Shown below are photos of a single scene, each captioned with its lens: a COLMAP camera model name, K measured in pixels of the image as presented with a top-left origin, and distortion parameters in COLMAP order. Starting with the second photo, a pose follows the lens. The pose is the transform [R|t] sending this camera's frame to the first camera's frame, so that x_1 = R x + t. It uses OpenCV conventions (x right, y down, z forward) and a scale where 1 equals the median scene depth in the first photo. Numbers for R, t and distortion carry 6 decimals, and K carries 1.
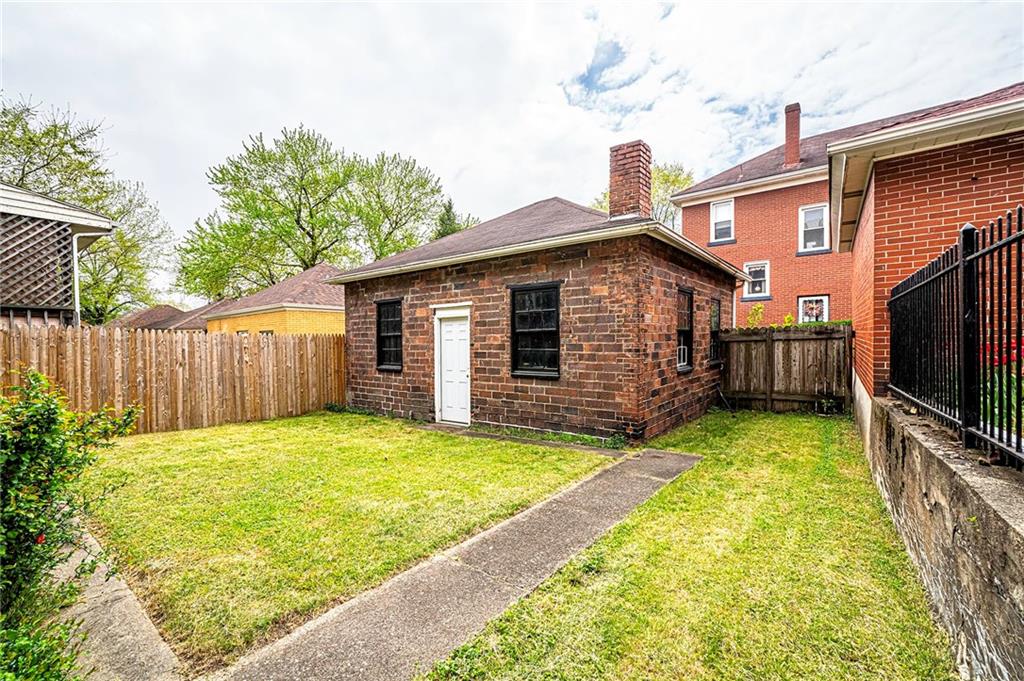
lens RADIAL K [[437.4, 0, 509.6], [0, 437.4, 349.3], [0, 0, 1]] dist [0.000959, 0.000126]
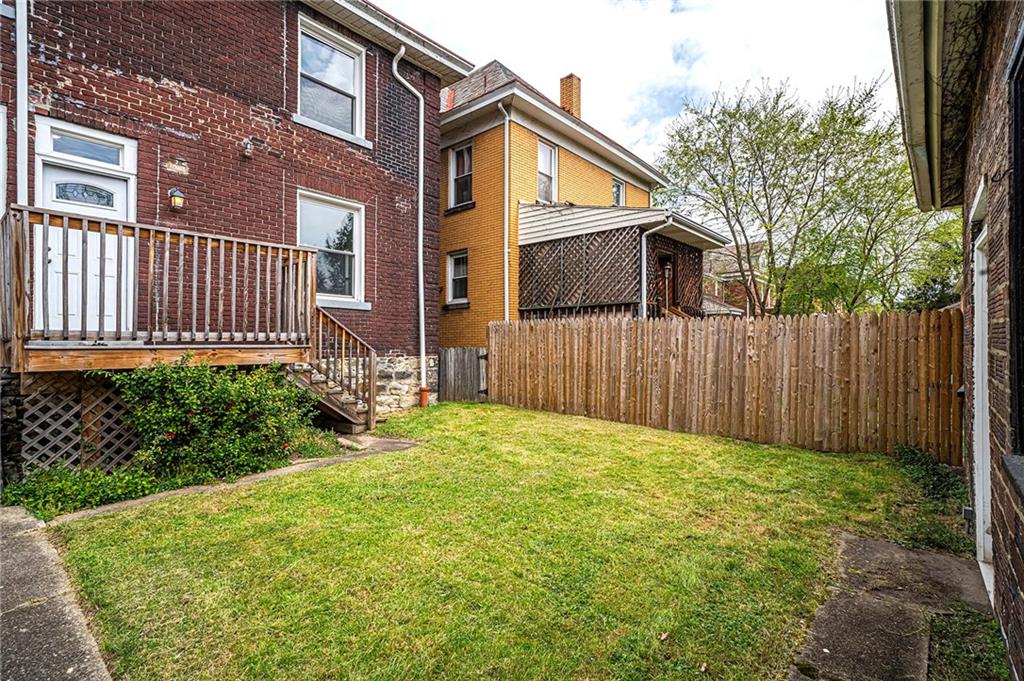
lens RADIAL K [[498.4, 0, 512.0], [0, 498.4, 340.5], [0, 0, 1]] dist [0.002914, 0.000311]
pose [[-0.089053, 0.010100, -0.995976, 0.283551], [-0.003072, 0.999941, 0.010414, -0.006088], [0.996022, 0.003987, -0.089017, 0.773239]]
